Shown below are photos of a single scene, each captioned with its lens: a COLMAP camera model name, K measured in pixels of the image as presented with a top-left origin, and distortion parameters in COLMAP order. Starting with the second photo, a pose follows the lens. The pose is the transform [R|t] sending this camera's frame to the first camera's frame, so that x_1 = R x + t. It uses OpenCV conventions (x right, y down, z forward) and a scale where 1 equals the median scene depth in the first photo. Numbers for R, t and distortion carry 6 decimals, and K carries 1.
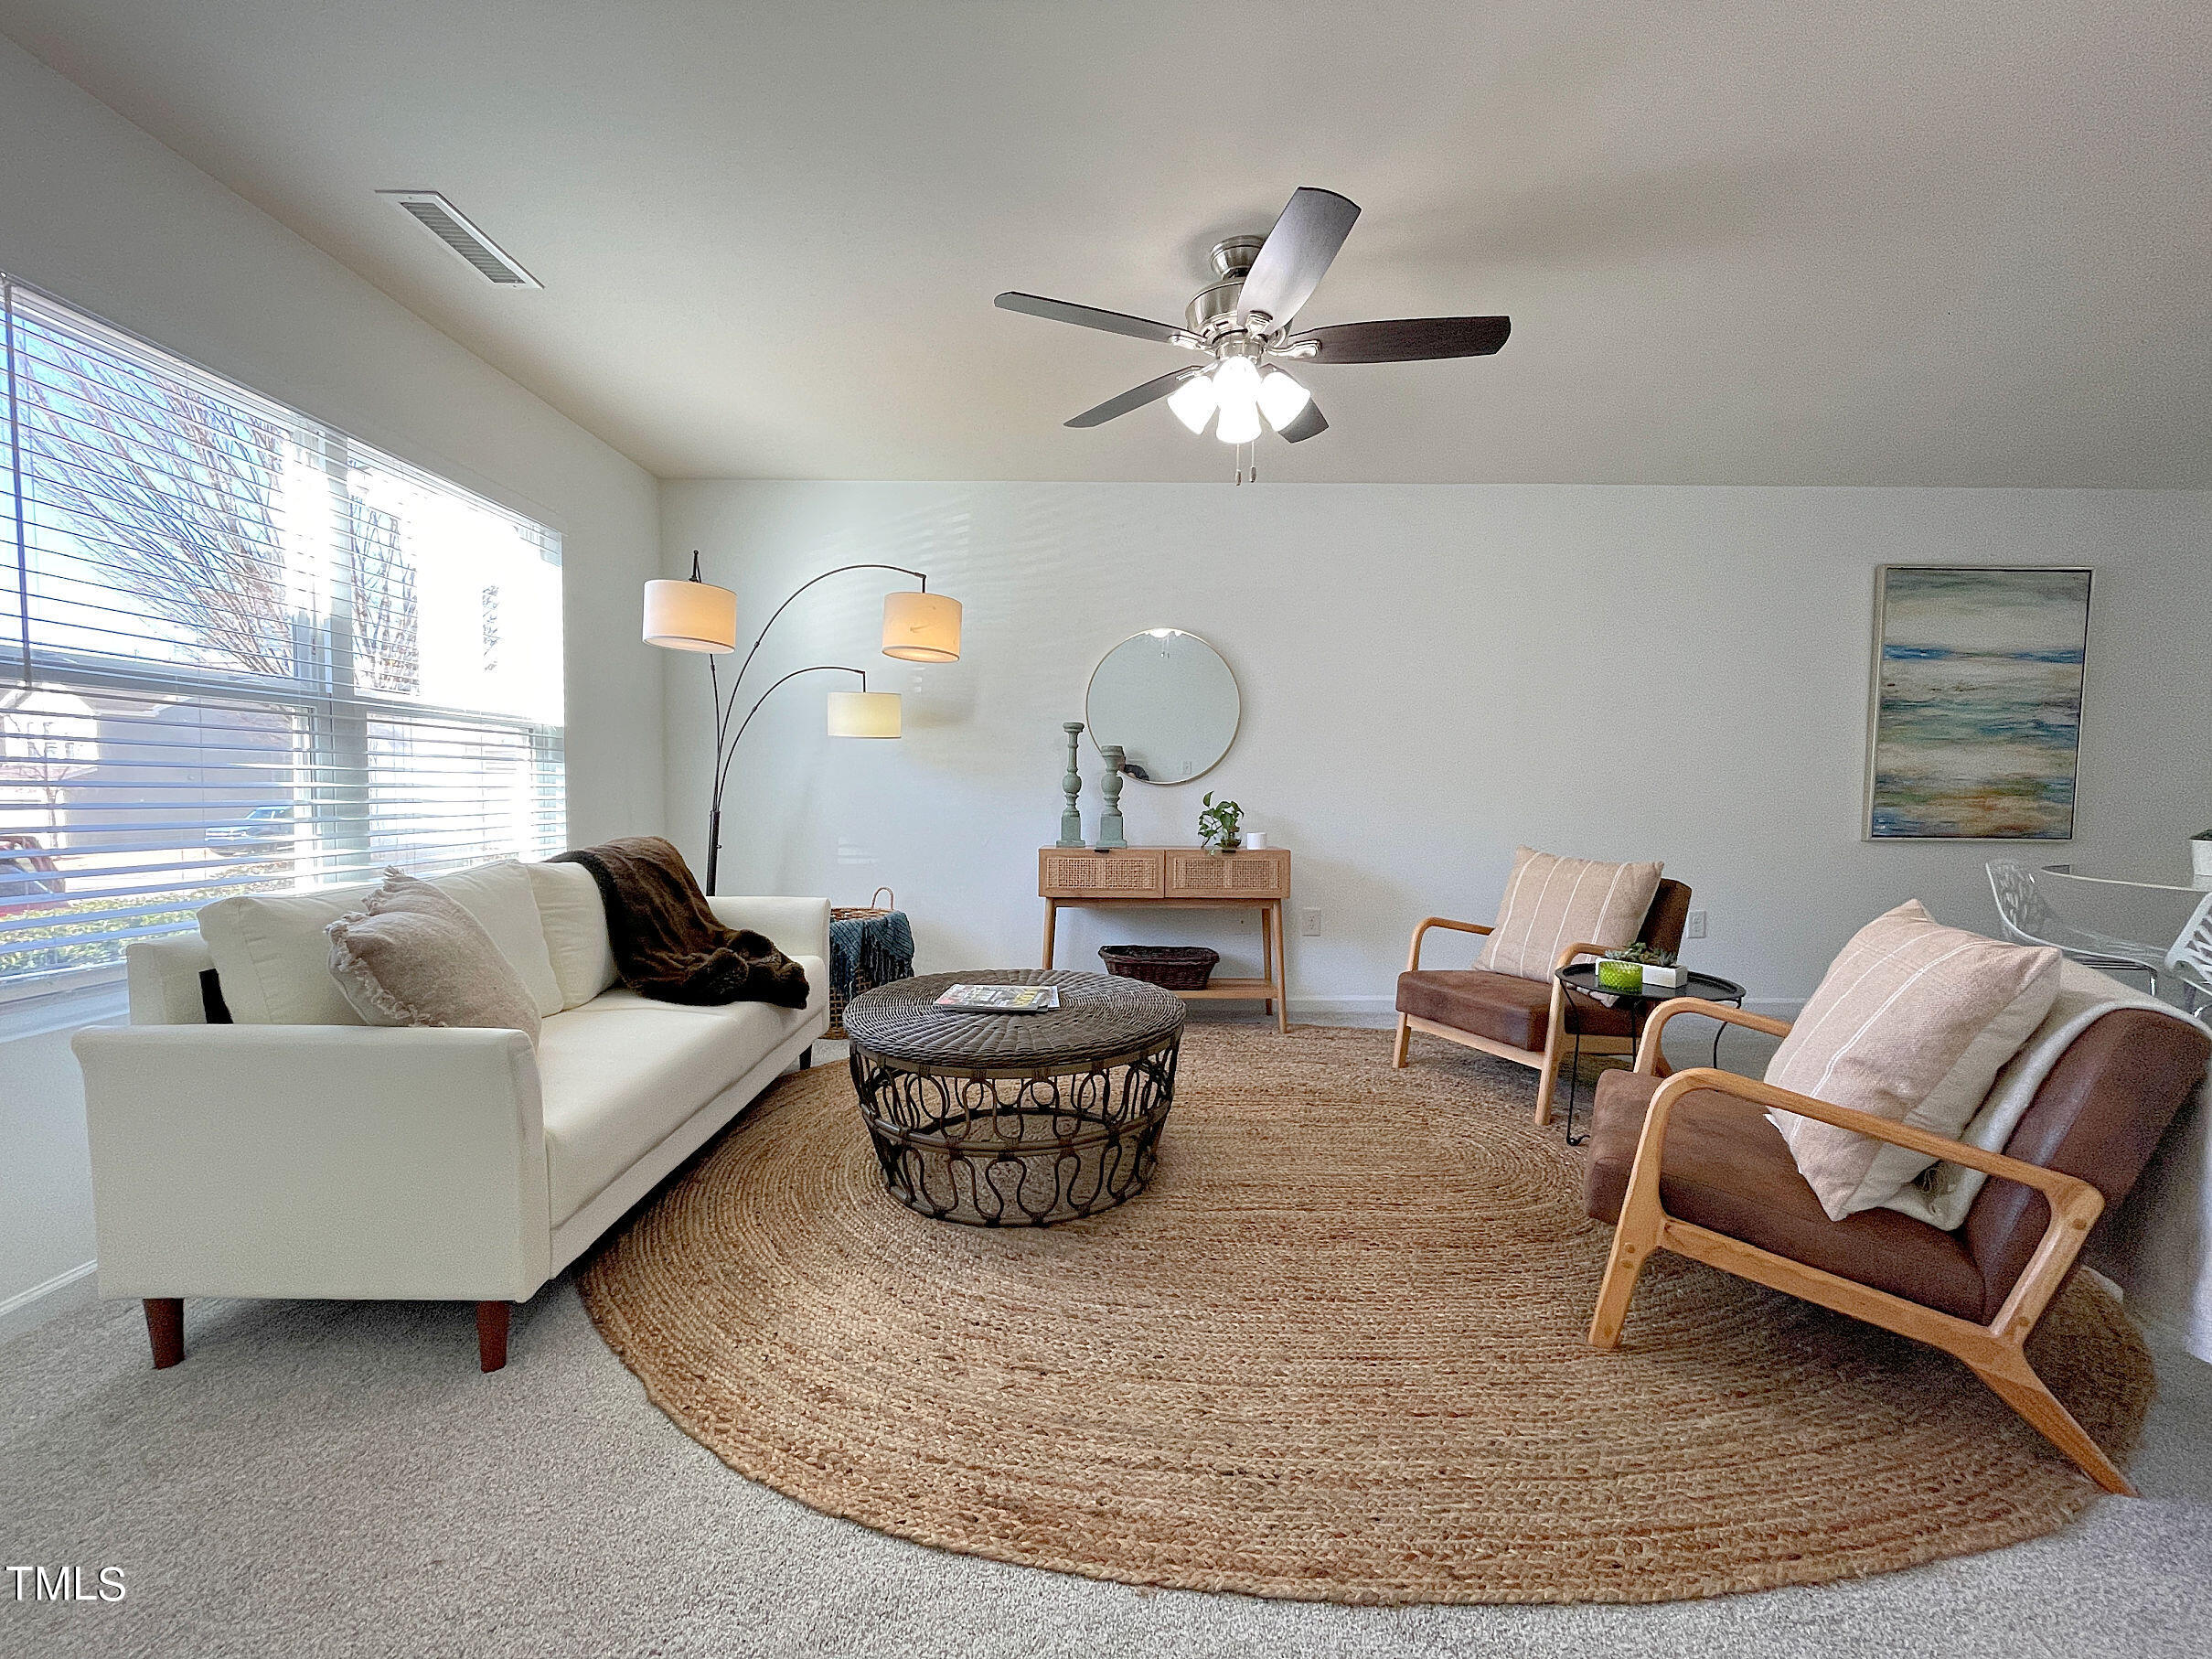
lens RADIAL K [[890.1, 0, 1104.7], [0, 890.1, 825.7], [0, 0, 1]] dist [-0.003354, -0.000274]
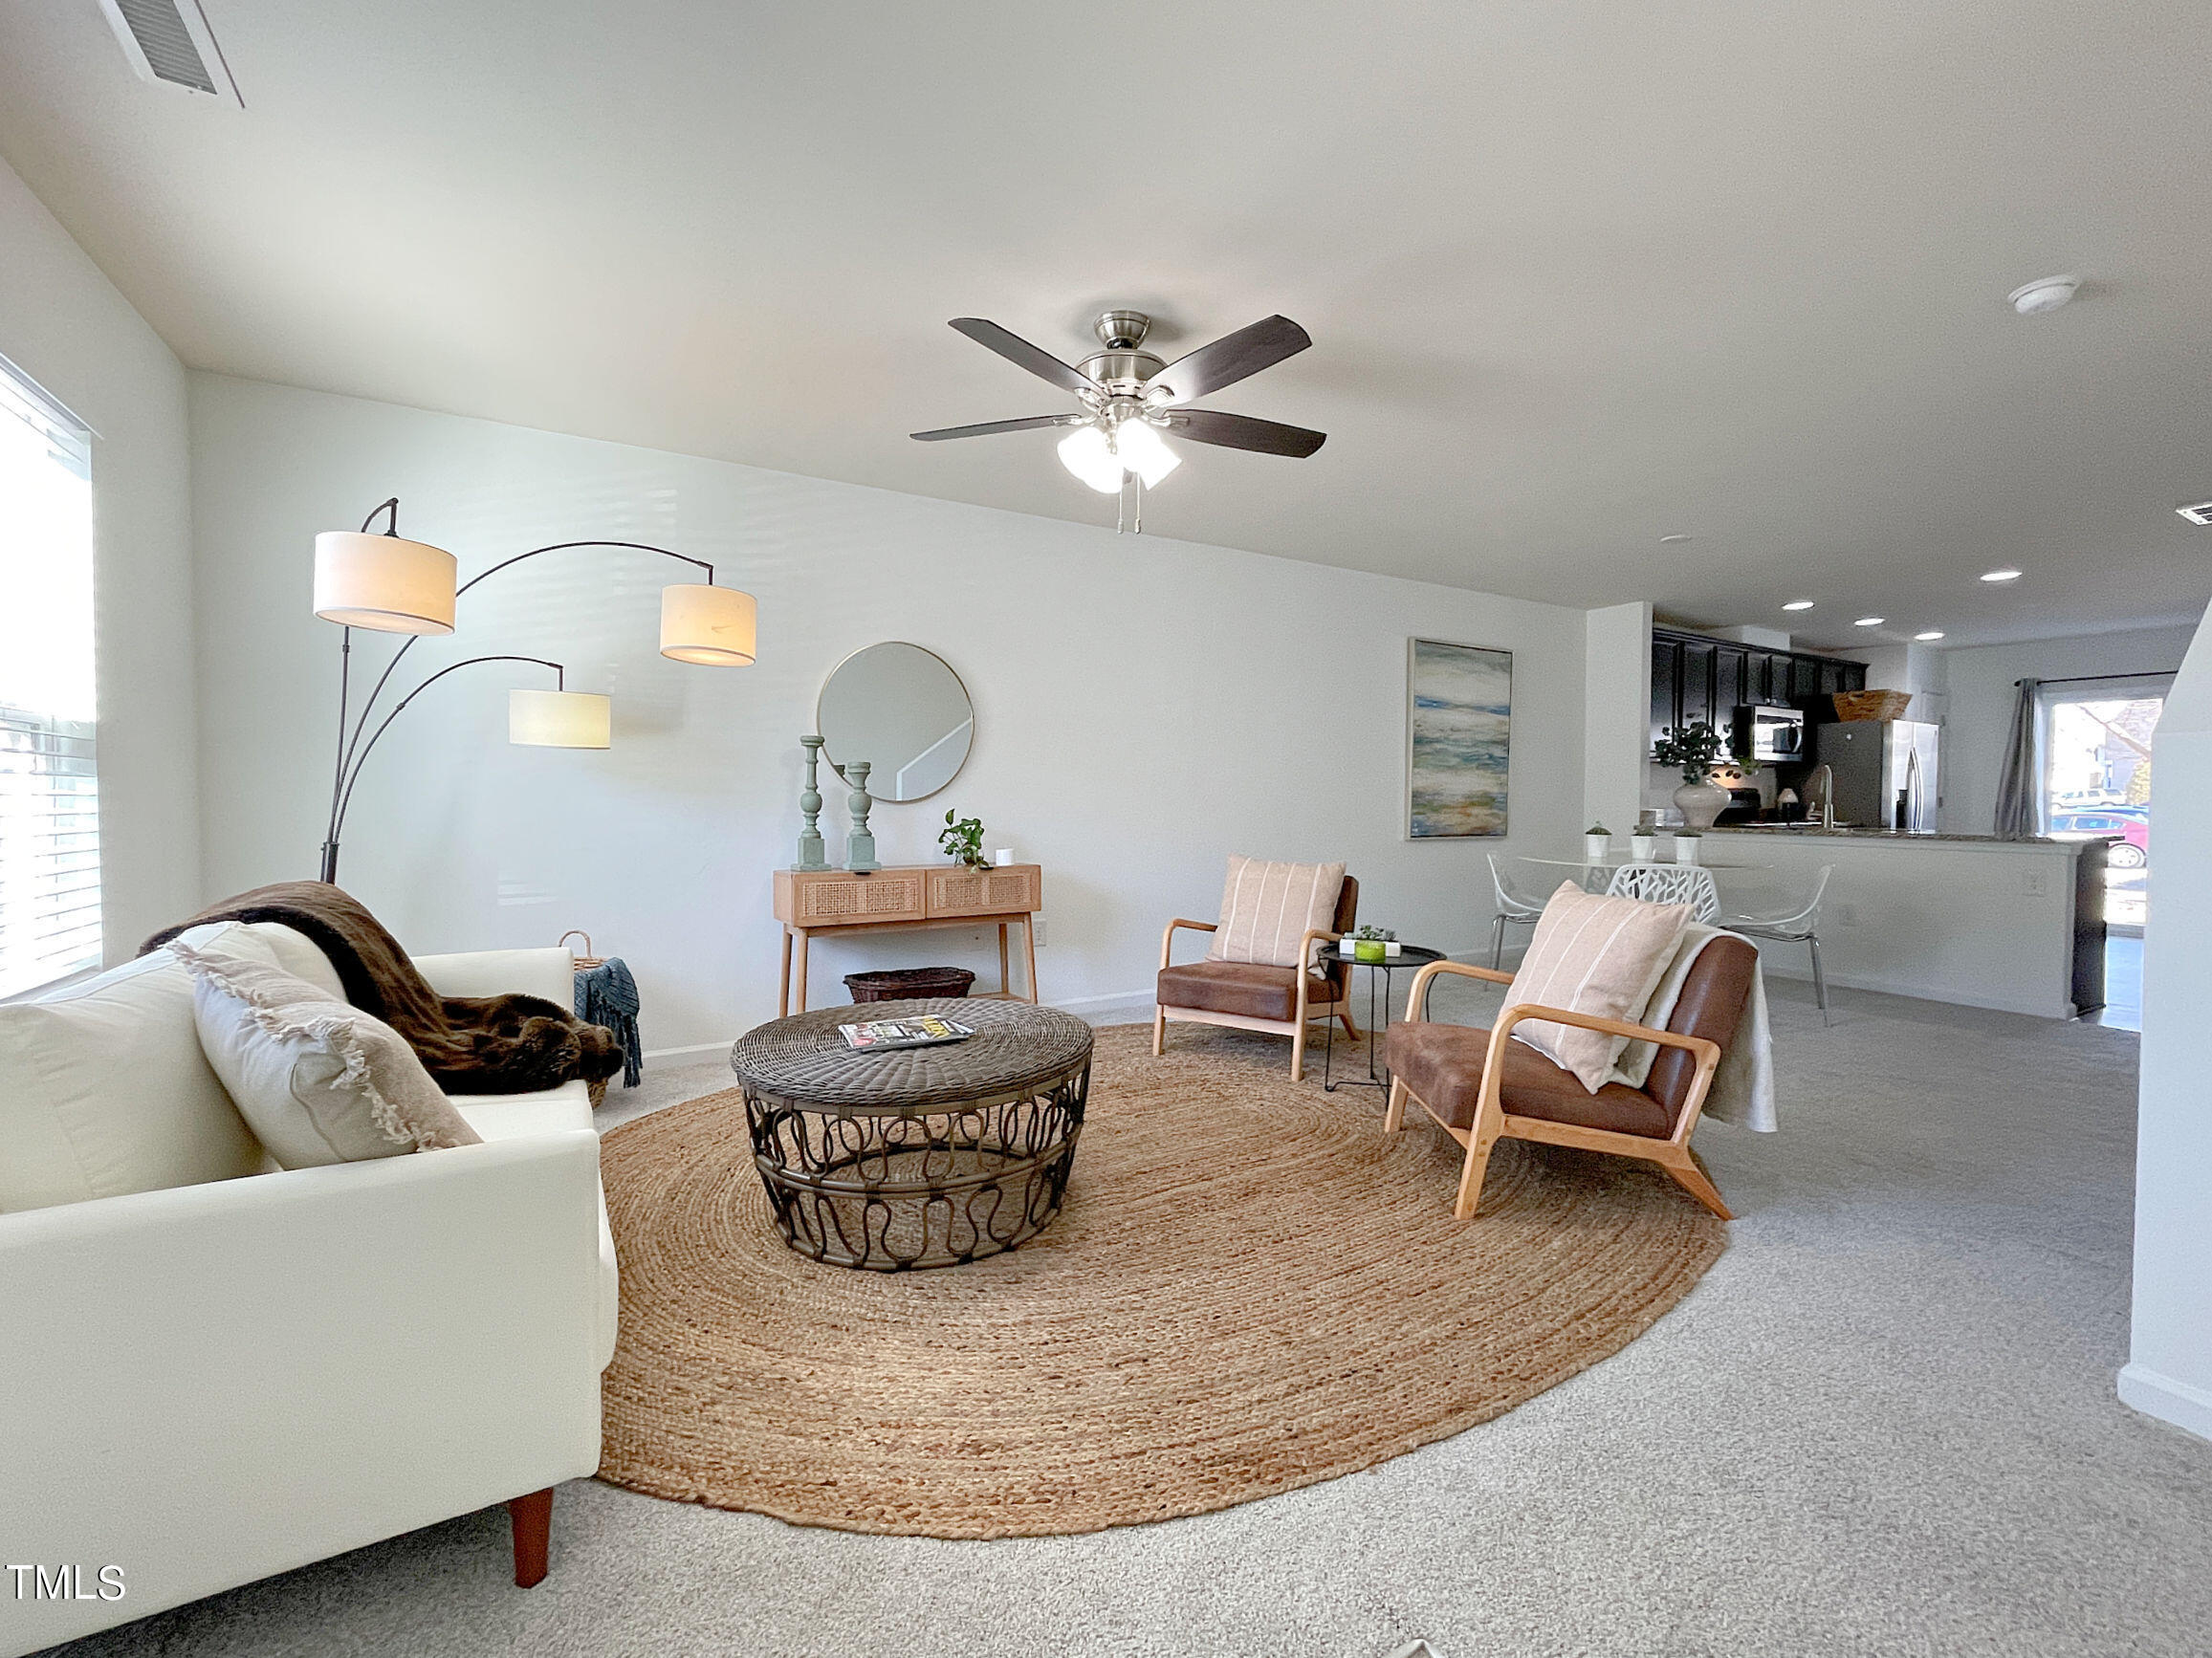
lens RADIAL K [[934.2, 0, 1105.8], [0, 934.2, 820.5], [0, 0, 1]] dist [0.000518, 0.000183]
pose [[0.859000, -0.016351, 0.511714, -0.325046], [0.025381, 0.999621, -0.010665, -0.012193], [-0.511346, 0.022149, 0.859089, 0.019181]]
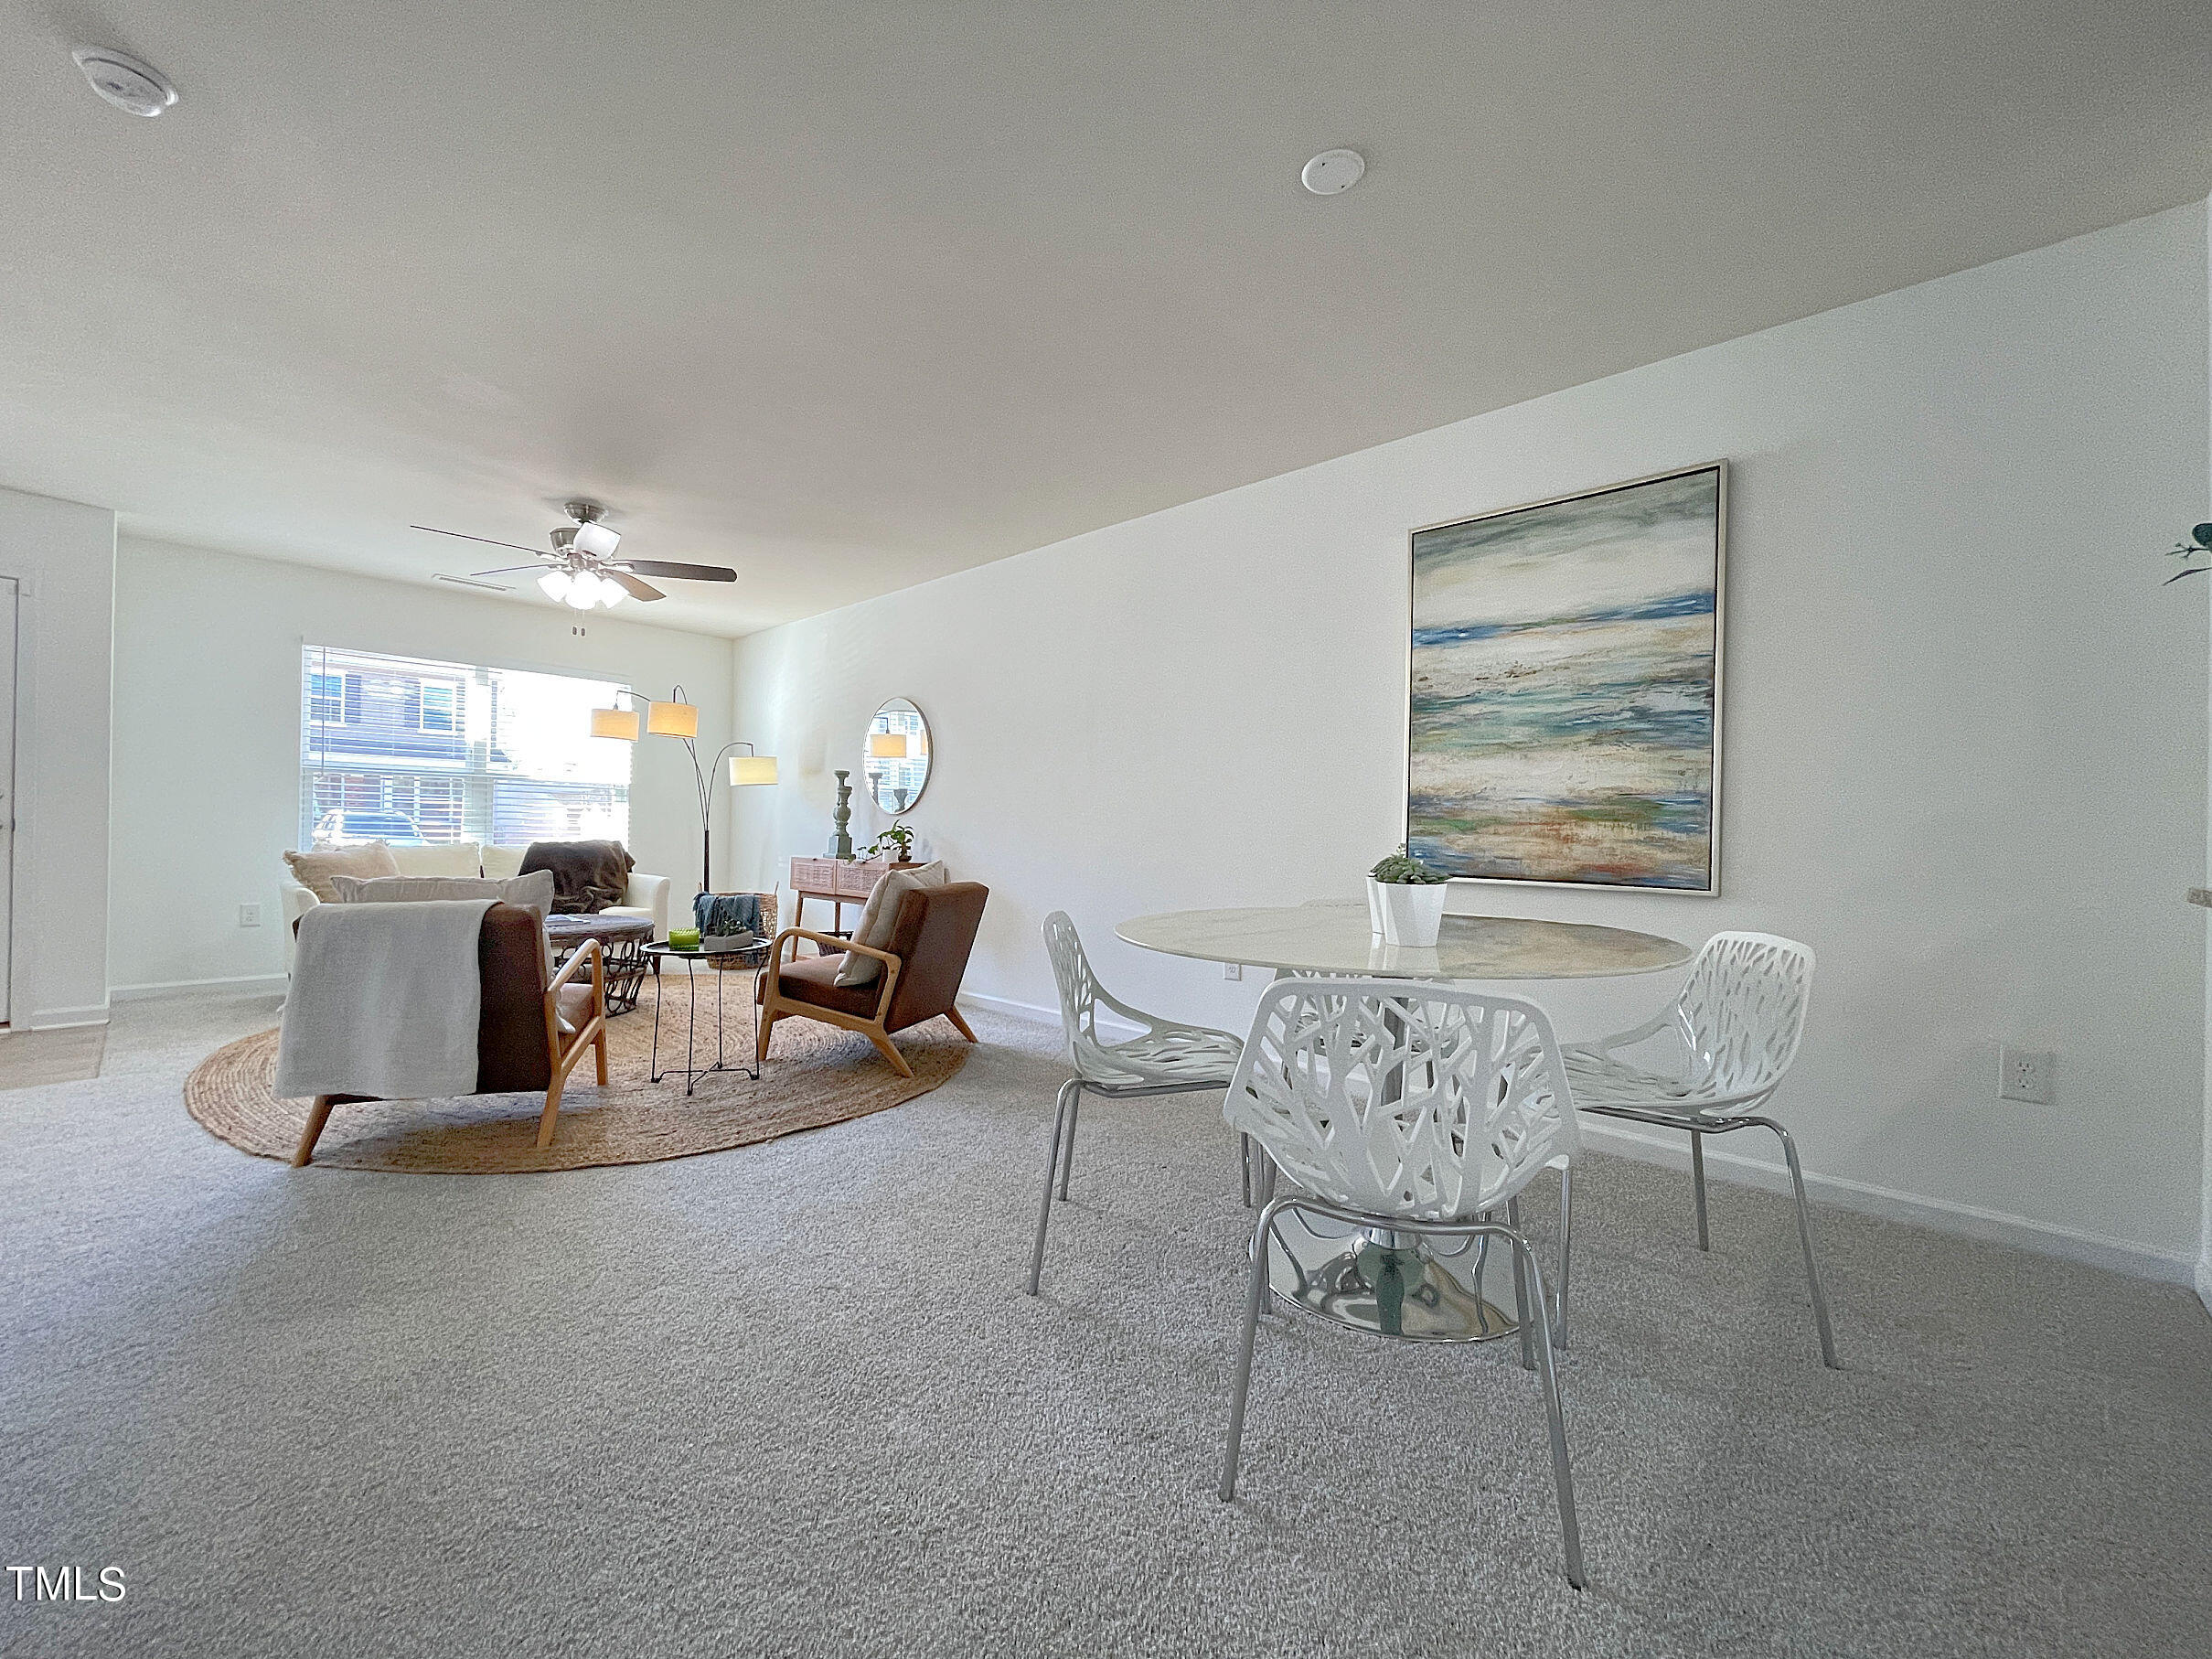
lens RADIAL K [[890.1, 0, 1104.7], [0, 890.1, 825.7], [0, 0, 1]] dist [-0.003354, -0.000274]
pose [[0.727788, 0.002076, -0.685799, 1.495742], [-0.041816, 0.998269, -0.041355, 0.016748], [0.684526, 0.058775, 0.726615, 0.305098]]
